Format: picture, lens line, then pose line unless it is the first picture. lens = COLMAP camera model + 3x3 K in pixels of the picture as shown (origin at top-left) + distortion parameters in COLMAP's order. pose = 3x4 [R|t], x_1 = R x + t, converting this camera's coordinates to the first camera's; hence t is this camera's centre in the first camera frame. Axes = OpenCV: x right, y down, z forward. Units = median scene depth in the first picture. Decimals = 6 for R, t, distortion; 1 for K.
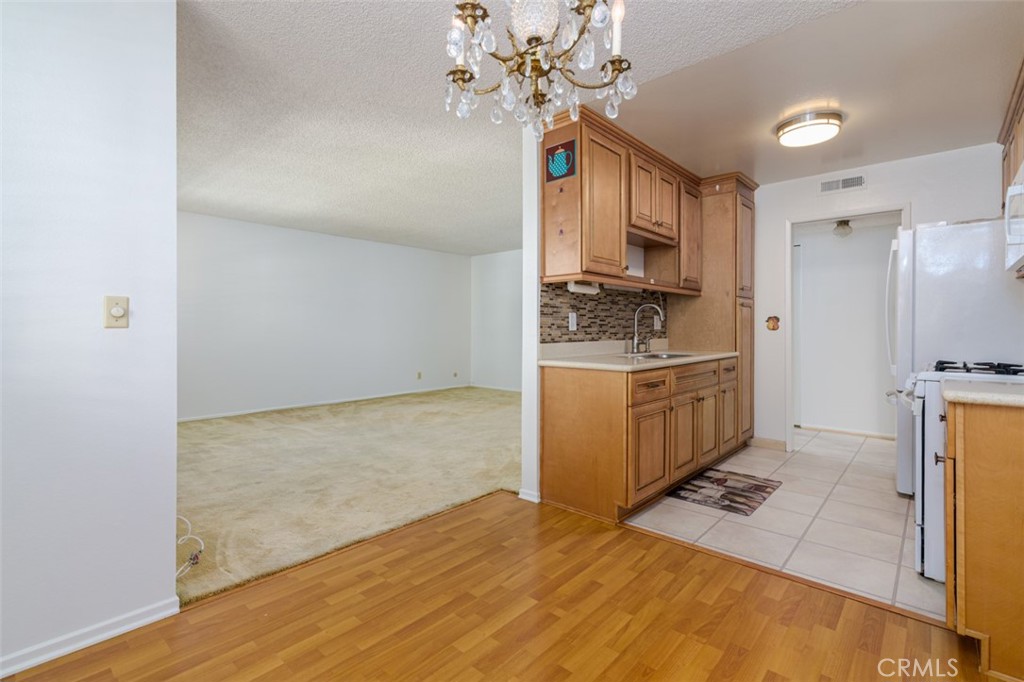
lens RADIAL K [[472.1, 0, 493.9], [0, 472.1, 330.5], [0, 0, 1]] dist [0.005577, -0.001167]
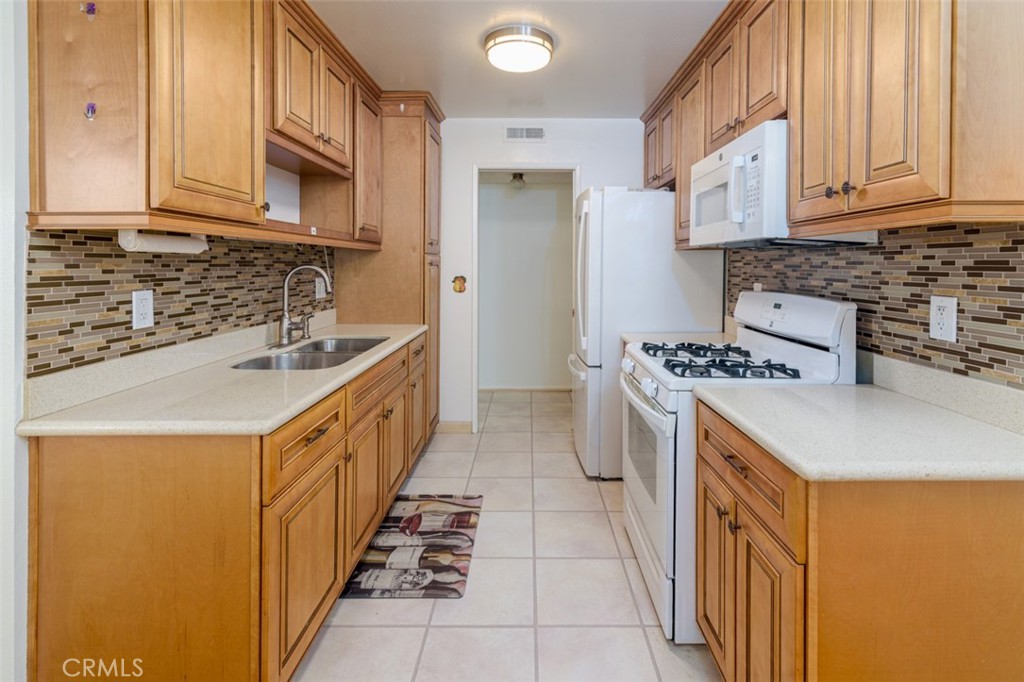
lens RADIAL K [[472.1, 0, 511.1], [0, 472.1, 266.4], [0, 0, 1]] dist [0.005577, -0.001167]
pose [[0.748602, -0.001151, 0.663019, 0.124524], [-0.002429, 0.999987, 0.004479, -0.063497], [-0.663015, -0.004963, 0.748589, 0.384070]]
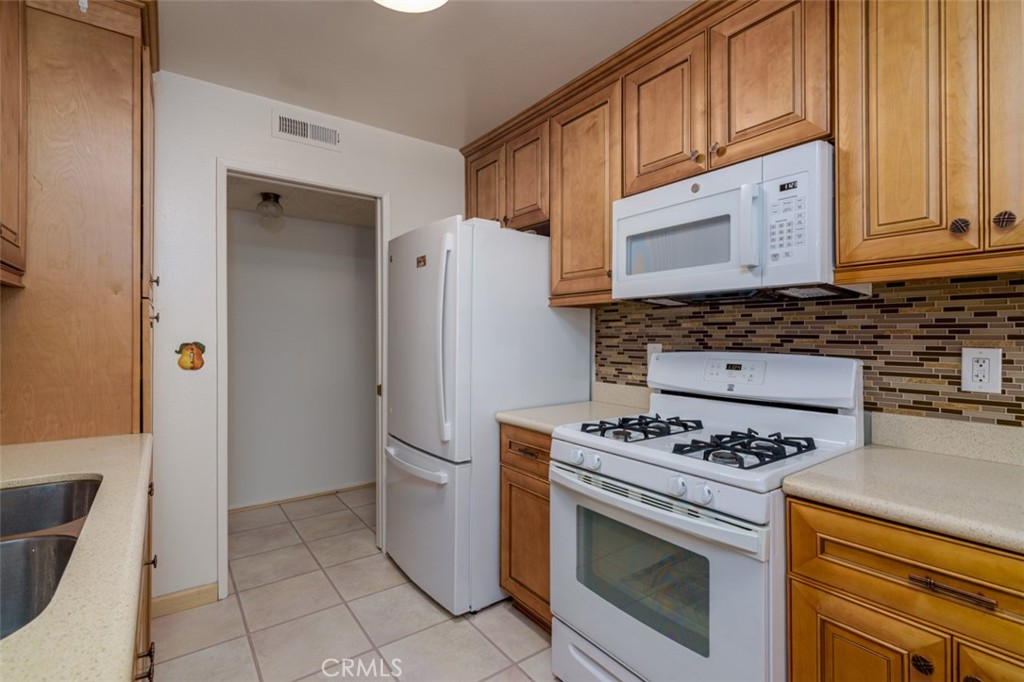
lens RADIAL K [[472.1, 0, 511.0], [0, 472.1, 335.4], [0, 0, 1]] dist [0.005577, -0.001167]
pose [[0.178714, 0.001196, 0.983900, 0.195610], [-0.004394, 0.999990, -0.000418, -0.047618], [-0.983891, -0.004249, 0.178717, 0.719767]]
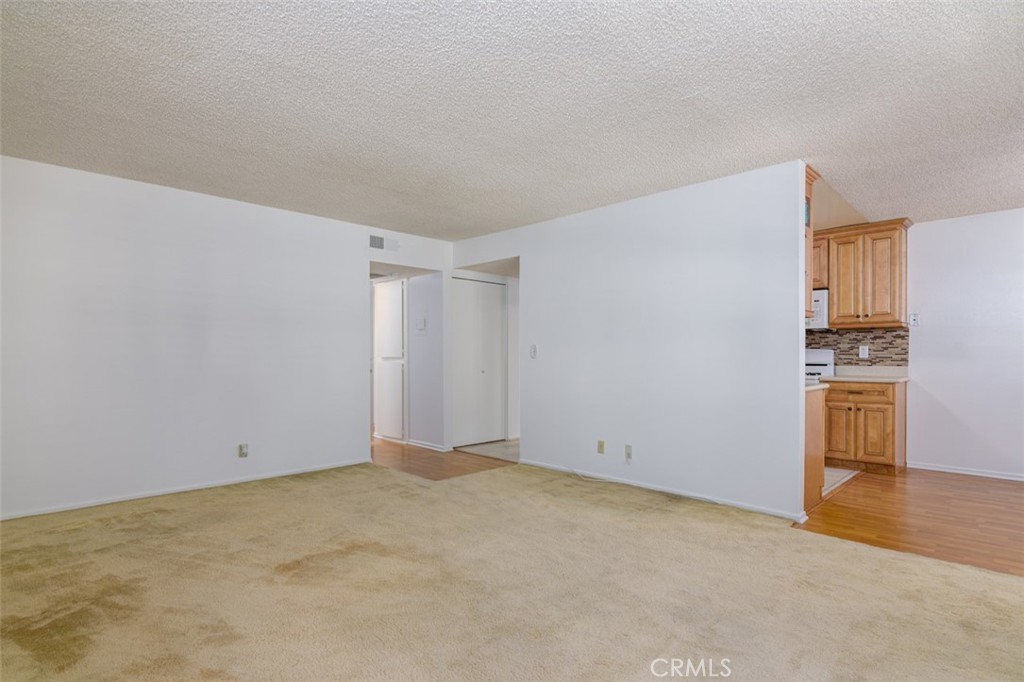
lens RADIAL K [[522.4, 0, 515.5], [0, 522.4, 361.0], [0, 0, 1]] dist [0.002721, 0.000331]
pose [[0.018562, -0.018765, 0.999652, -0.877183], [0.001396, 0.999823, 0.018742, -0.026535], [-0.999827, 0.001048, 0.018585, 1.385714]]
